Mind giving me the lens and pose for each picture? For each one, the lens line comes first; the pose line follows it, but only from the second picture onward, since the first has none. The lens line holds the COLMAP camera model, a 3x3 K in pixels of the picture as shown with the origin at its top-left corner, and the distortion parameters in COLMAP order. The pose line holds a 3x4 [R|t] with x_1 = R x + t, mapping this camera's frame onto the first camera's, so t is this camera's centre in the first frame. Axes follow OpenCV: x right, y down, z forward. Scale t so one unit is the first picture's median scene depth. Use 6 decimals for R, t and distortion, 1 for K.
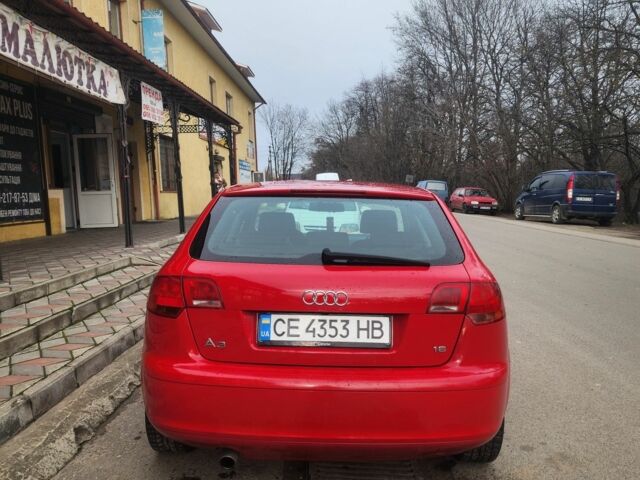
lens RADIAL K [[573.0, 0, 316.0], [0, 573.0, 239.6], [0, 0, 1]] dist [0.056612, -0.011859]
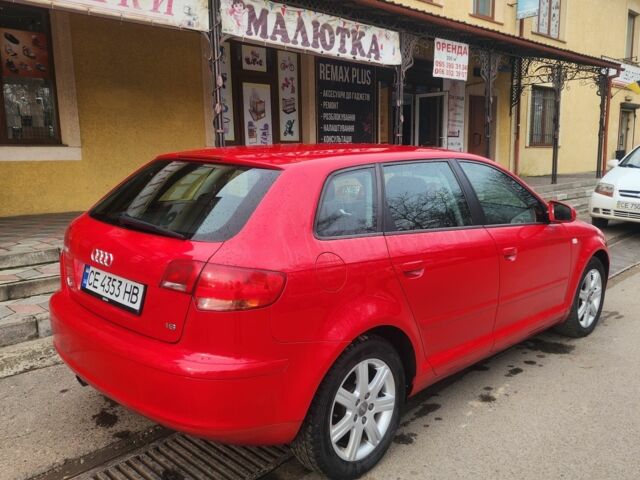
lens RADIAL K [[573.0, 0, 316.0], [0, 573.0, 239.6], [0, 0, 1]] dist [0.056612, -0.011859]
pose [[0.735729, 0.110016, -0.668281, 0.355630], [-0.056960, 0.993274, 0.100810, -0.022865], [0.674877, -0.036104, 0.737047, 0.156799]]
